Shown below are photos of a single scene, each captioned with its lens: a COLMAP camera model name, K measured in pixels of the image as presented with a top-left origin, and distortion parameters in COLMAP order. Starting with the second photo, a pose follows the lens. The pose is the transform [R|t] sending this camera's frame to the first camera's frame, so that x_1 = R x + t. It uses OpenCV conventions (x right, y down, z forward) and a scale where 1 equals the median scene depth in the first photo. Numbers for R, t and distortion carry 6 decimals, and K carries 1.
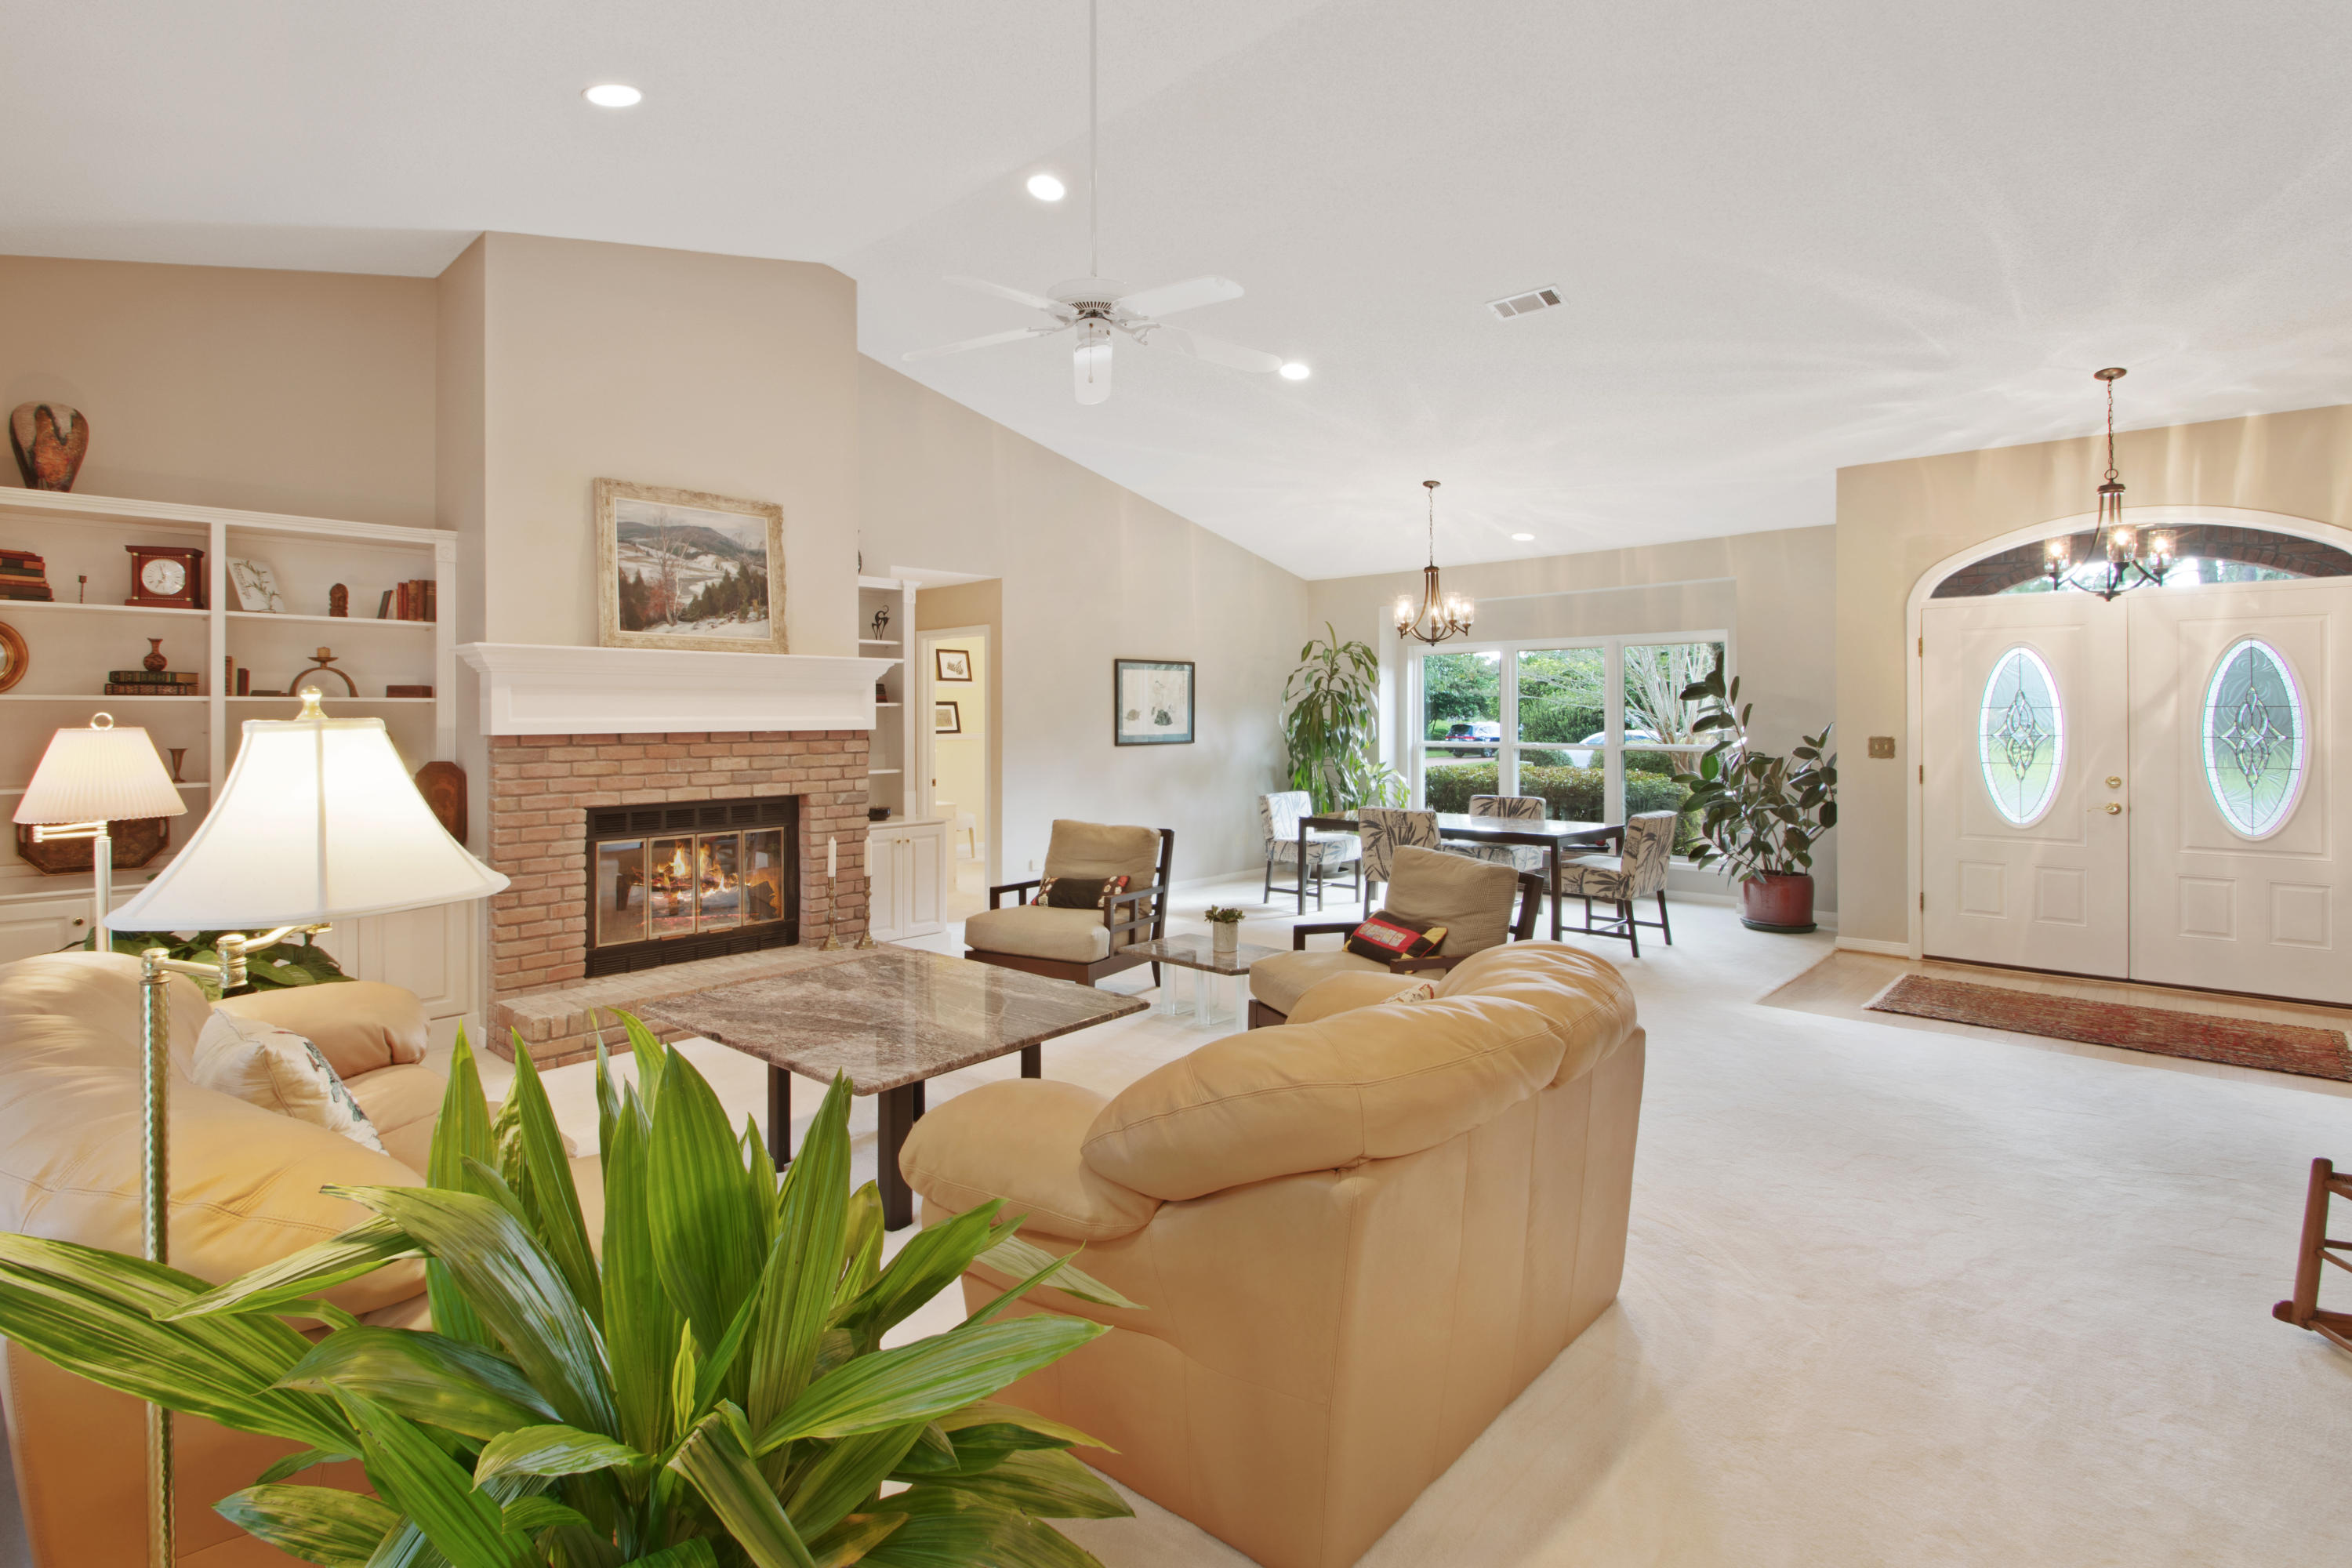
lens RADIAL K [[1134.2, 0, 1243.7], [0, 1134.2, 722.6], [0, 0, 1]] dist [0.001300, -0.008113]
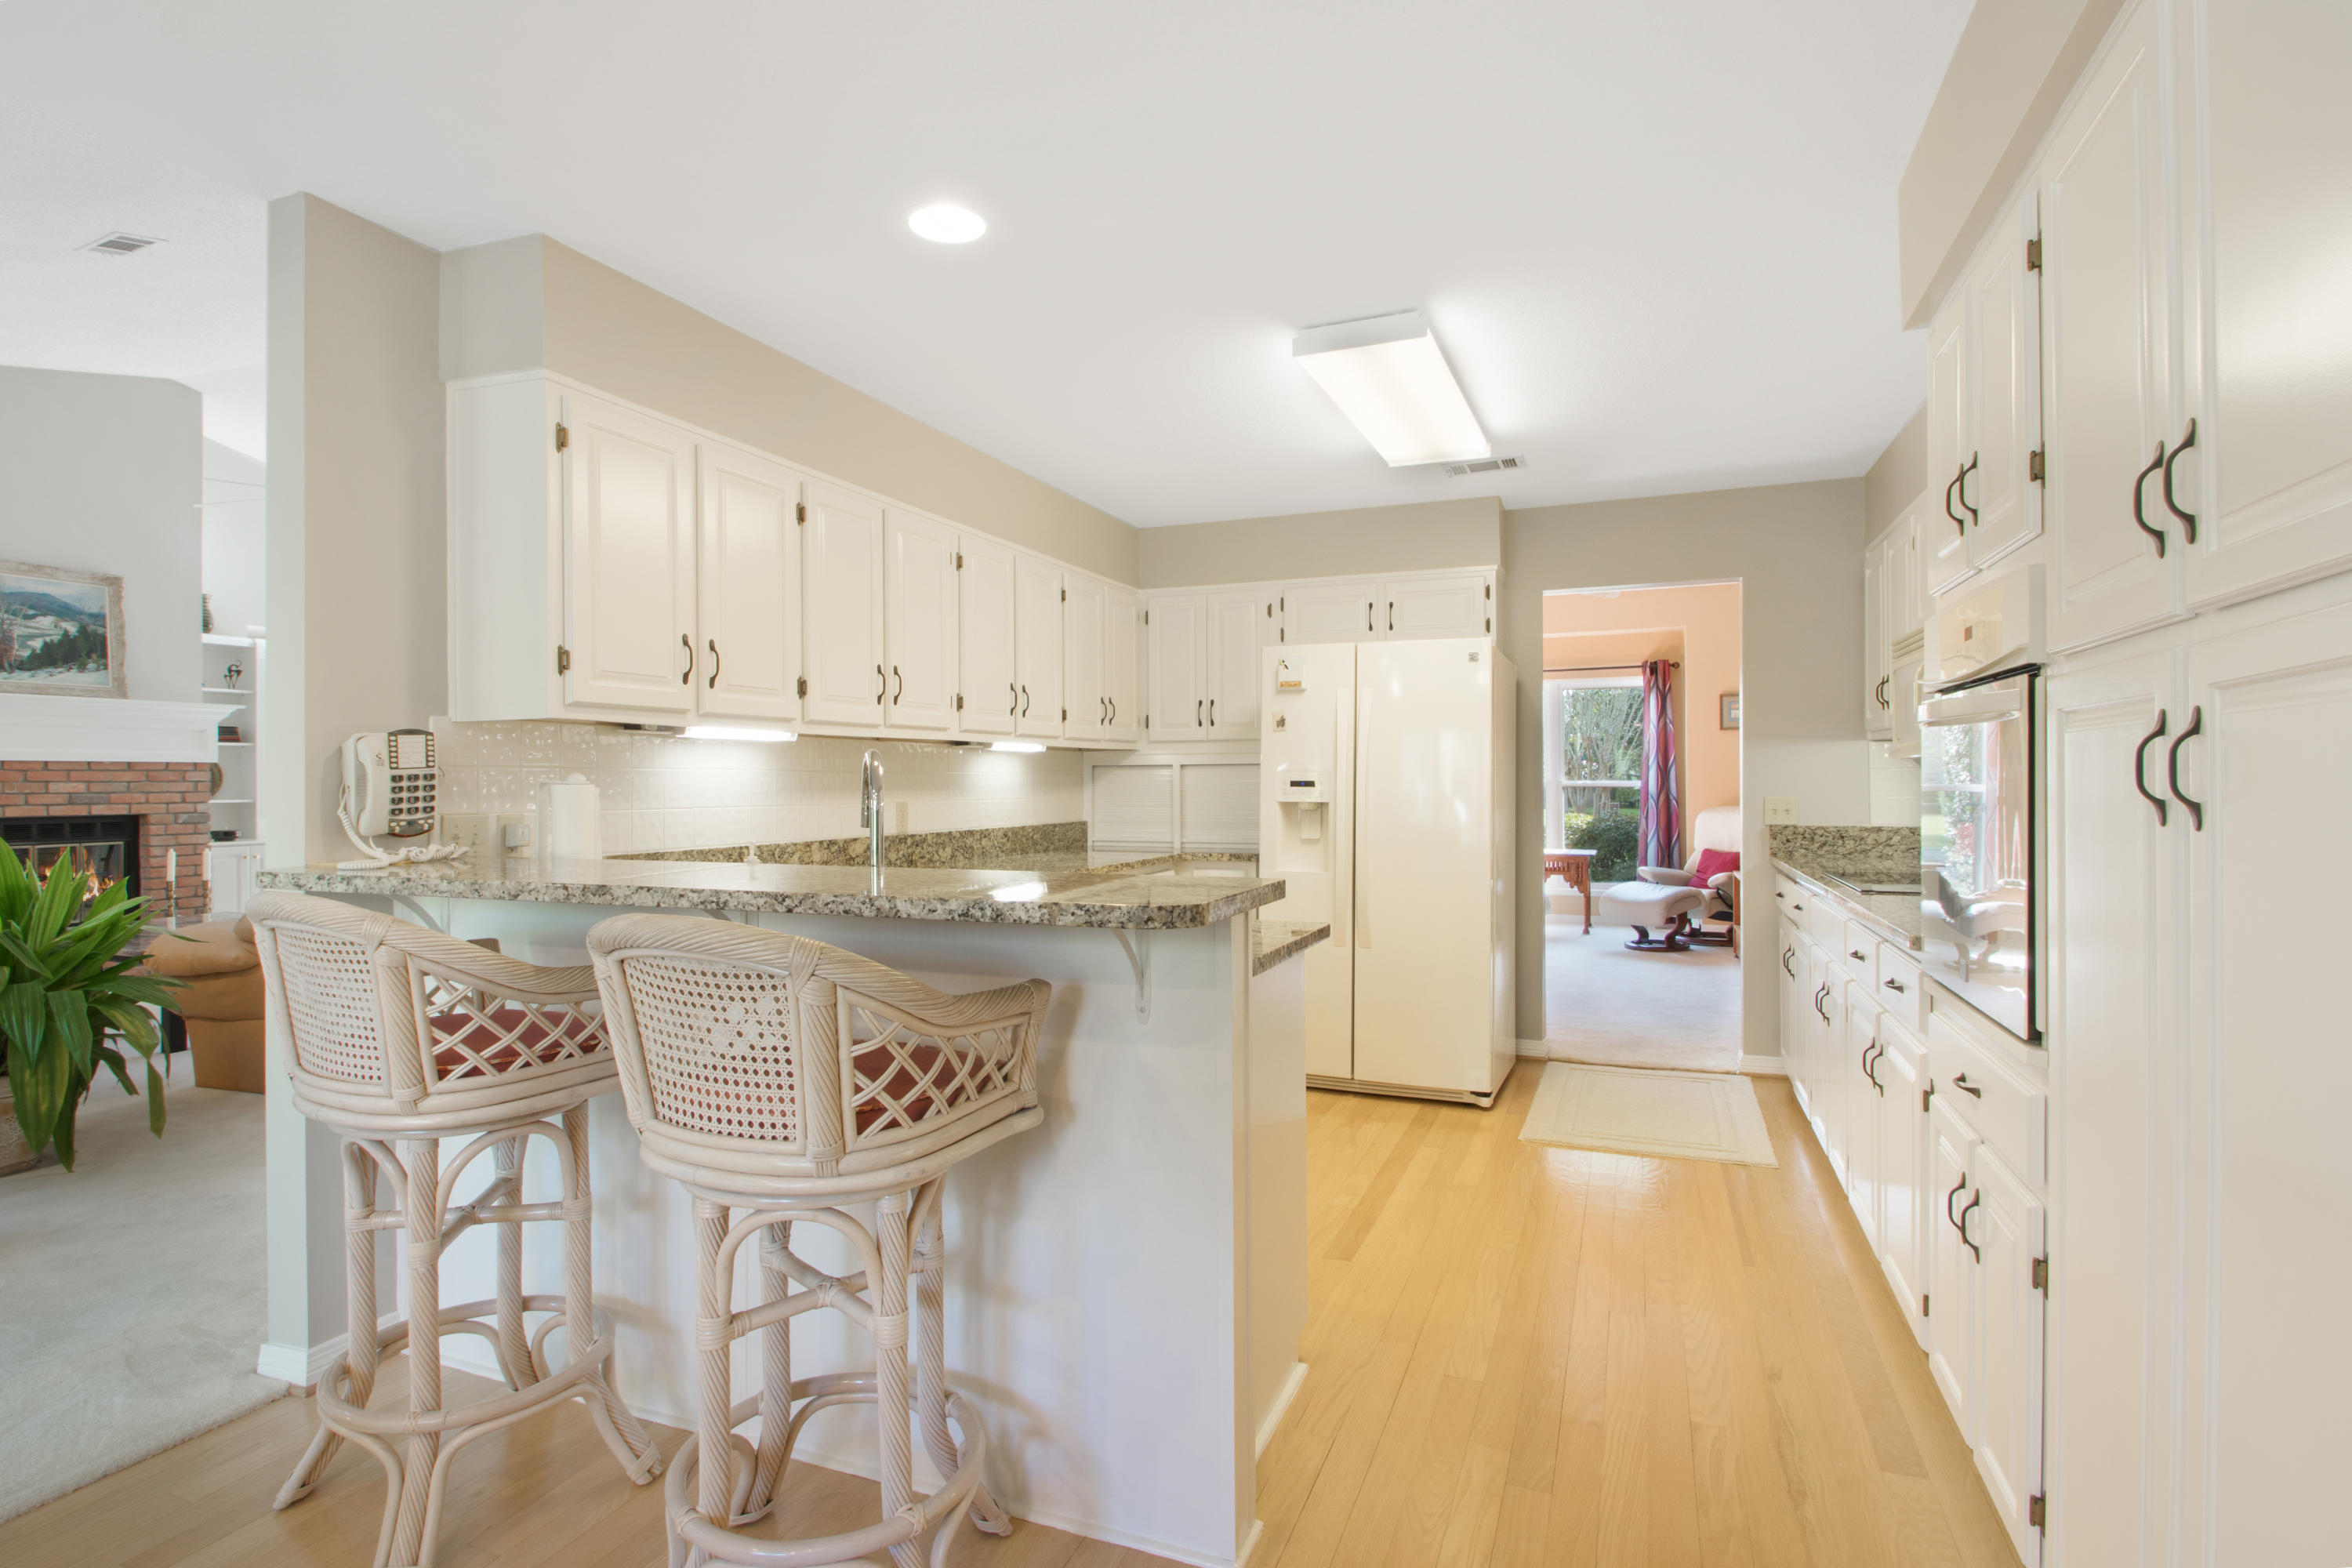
lens RADIAL K [[1198.1, 0, 1175.3], [0, 1198.1, 774.8], [0, 0, 1]] dist [-0.001443, -0.000976]
pose [[0.952887, -0.000951, 0.303324, 0.286314], [0.004342, 0.999935, -0.010506, 0.040361], [-0.303295, 0.011328, 0.952829, -0.575428]]
